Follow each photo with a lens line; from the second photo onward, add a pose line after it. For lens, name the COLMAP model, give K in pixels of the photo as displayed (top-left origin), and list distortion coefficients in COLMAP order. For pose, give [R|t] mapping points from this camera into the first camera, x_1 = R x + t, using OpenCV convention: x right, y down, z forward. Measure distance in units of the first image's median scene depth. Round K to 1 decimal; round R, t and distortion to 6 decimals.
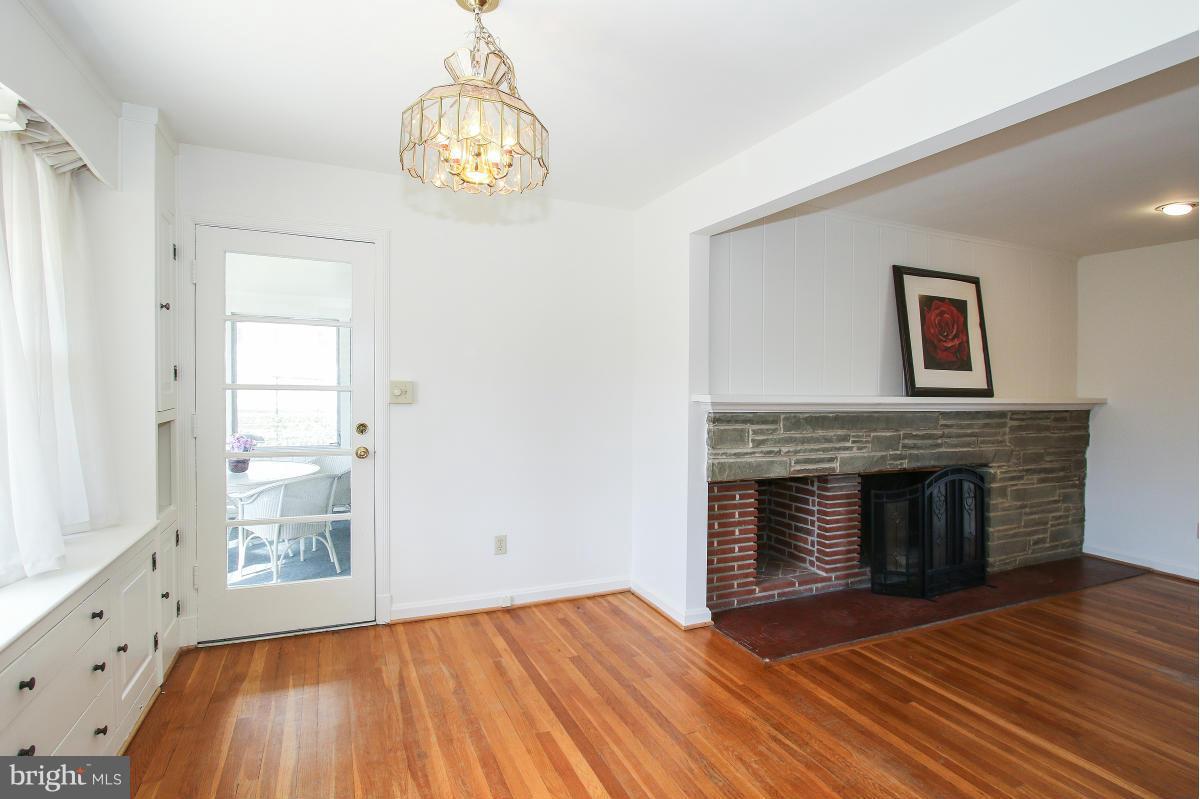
lens RADIAL K [[589.1, 0, 600.0], [0, 589.1, 399.5], [0, 0, 1]] dist [-0.014518, 0.000762]
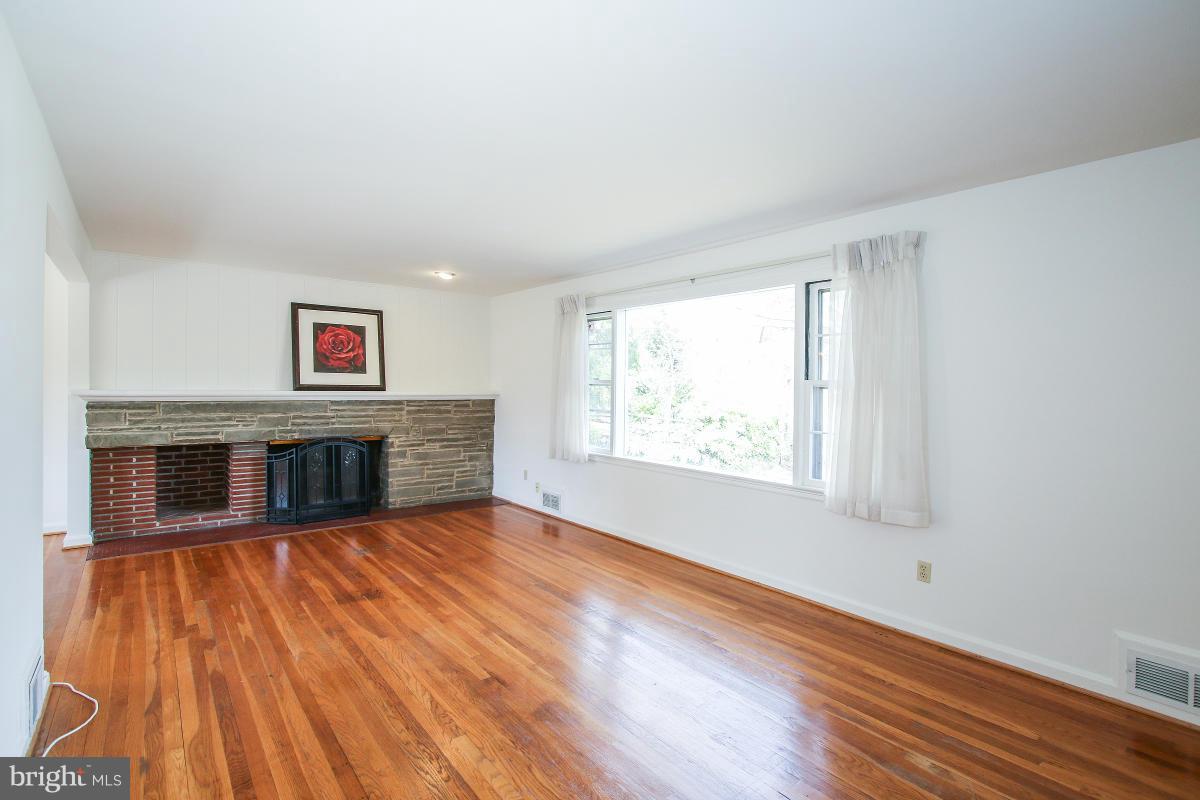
lens RADIAL K [[573.8, 0, 610.5], [0, 573.8, 390.3], [0, 0, 1]] dist [-0.003810, -0.000393]
pose [[0.964431, -0.003167, 0.264316, 0.953549], [0.005821, 0.999940, -0.009258, 0.012895], [-0.264271, 0.010467, 0.964392, -0.649619]]
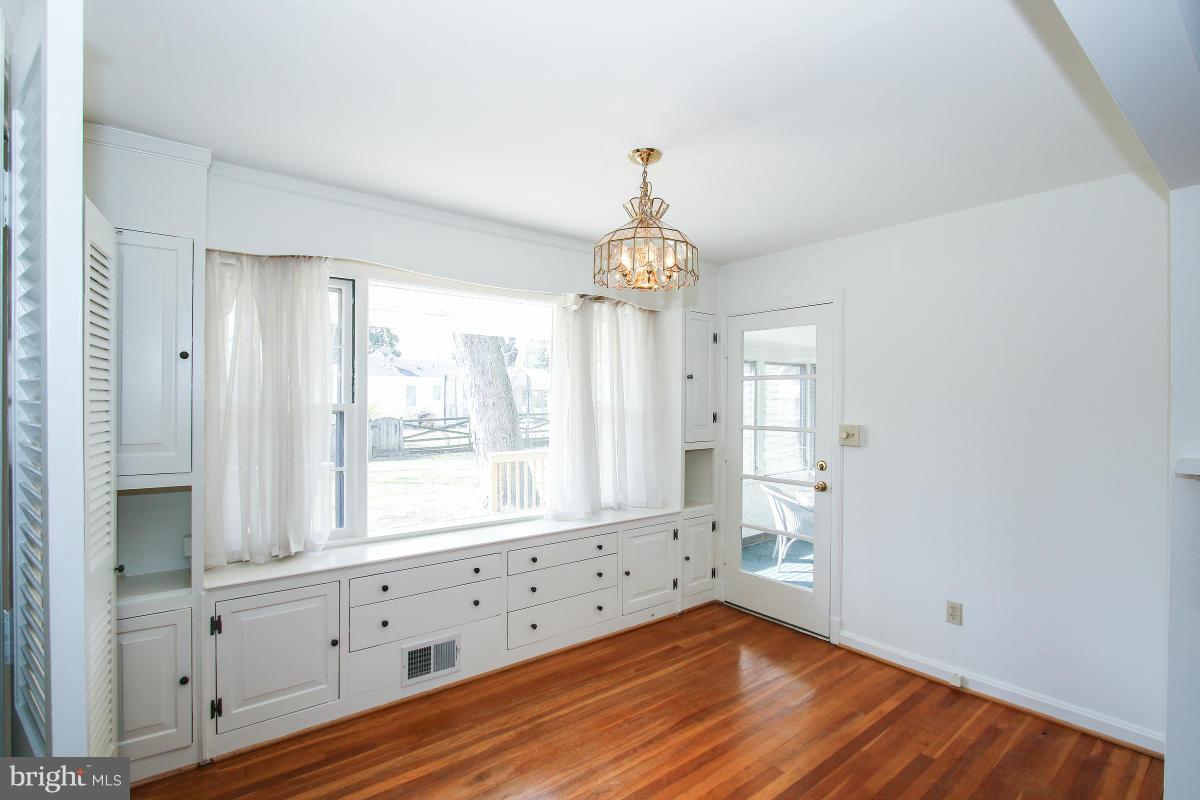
lens RADIAL K [[575.3, 0, 607.5], [0, 575.3, 405.2], [0, 0, 1]] dist [-0.017016, 0.001416]
pose [[0.262872, -0.008012, -0.964797, 0.491362], [-0.024978, 0.999574, -0.015107, -0.035336], [0.964507, 0.028069, 0.262560, 0.253472]]
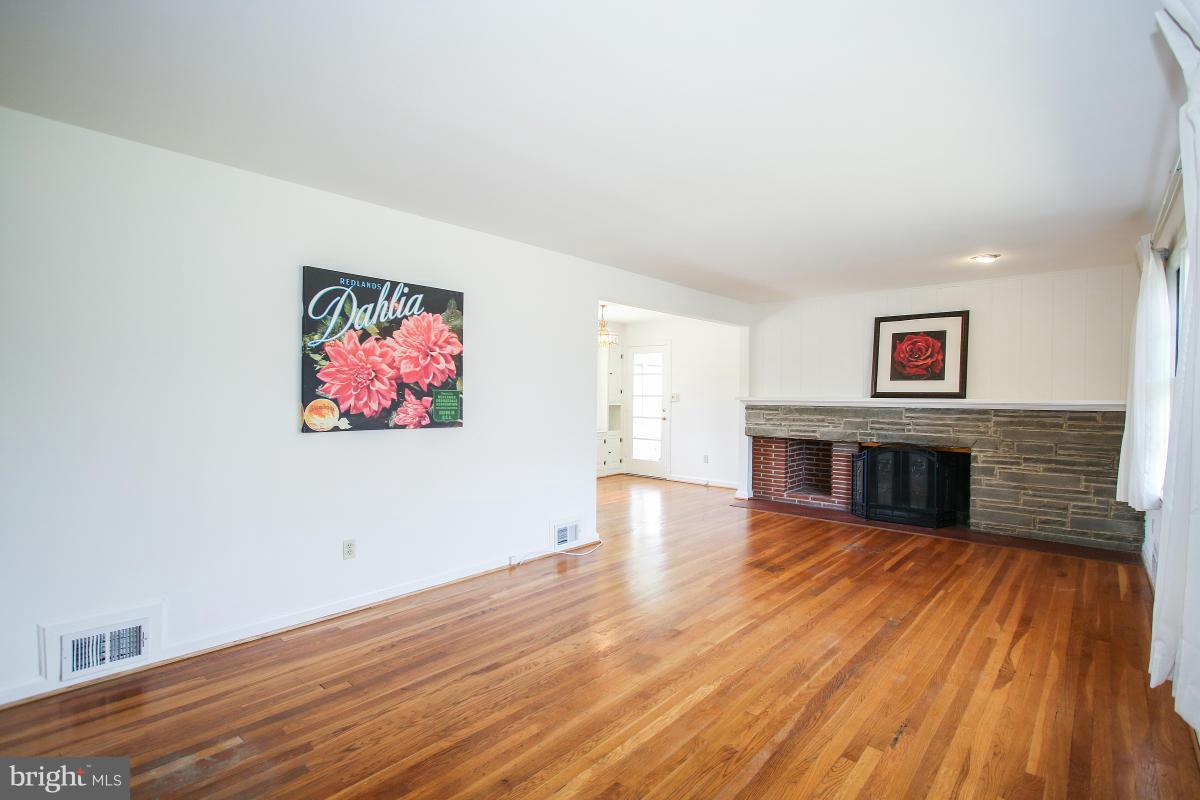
lens RADIAL K [[575.3, 0, 607.5], [0, 575.3, 405.2], [0, 0, 1]] dist [-0.017016, 0.001416]
pose [[0.411129, 0.003247, -0.911572, 1.752290], [-0.022952, 0.999714, -0.006790, 0.045120], [0.911288, 0.023714, 0.411085, -0.348395]]
